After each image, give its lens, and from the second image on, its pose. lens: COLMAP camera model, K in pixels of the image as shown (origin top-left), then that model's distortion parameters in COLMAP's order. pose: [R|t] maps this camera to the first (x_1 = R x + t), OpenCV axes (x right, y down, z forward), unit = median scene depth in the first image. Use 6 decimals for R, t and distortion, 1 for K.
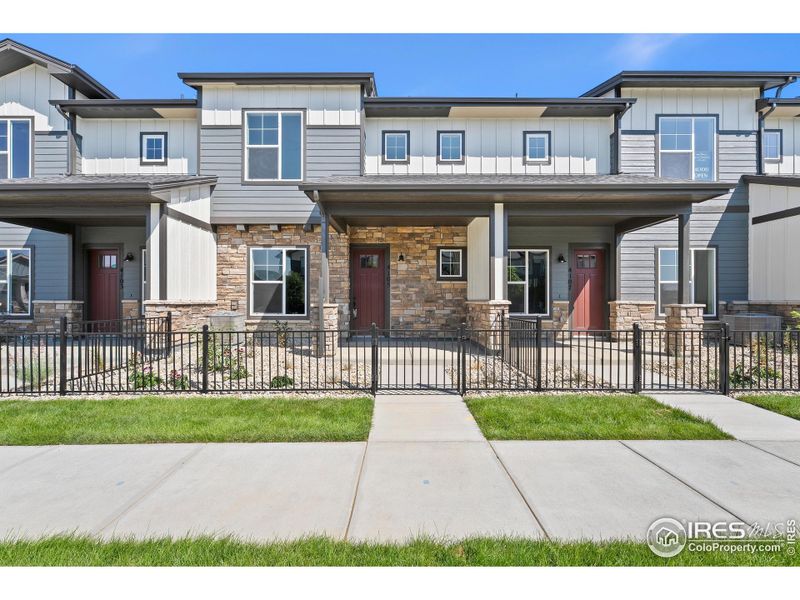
lens RADIAL K [[332.3, 0, 396.4], [0, 332.3, 297.9], [0, 0, 1]] dist [-0.000729, 0.000083]
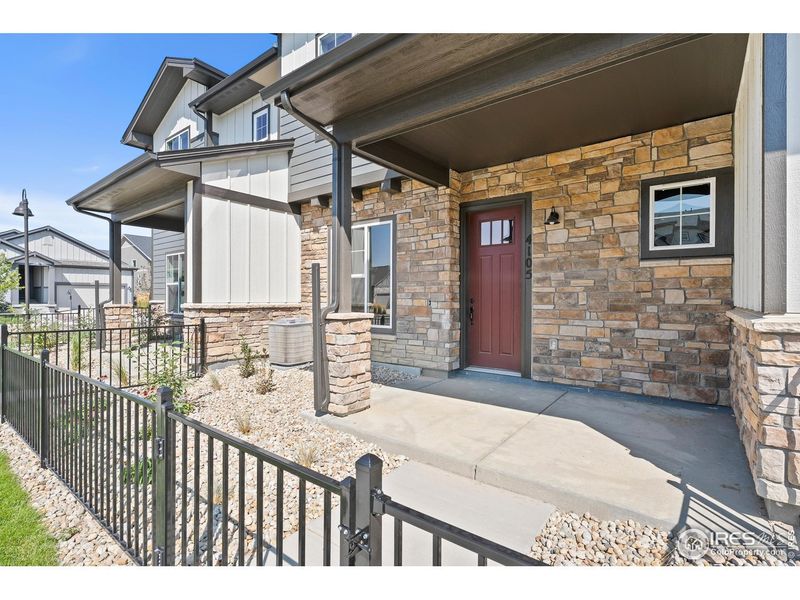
lens RADIAL K [[384.9, 0, 402.6], [0, 384.9, 298.8], [0, 0, 1]] dist [0.000780, 0.000025]
pose [[0.802032, 0.002397, -0.597276, 0.172716], [0.001939, 0.999976, 0.006617, -0.006617], [0.597278, -0.006465, 0.802008, 0.420126]]
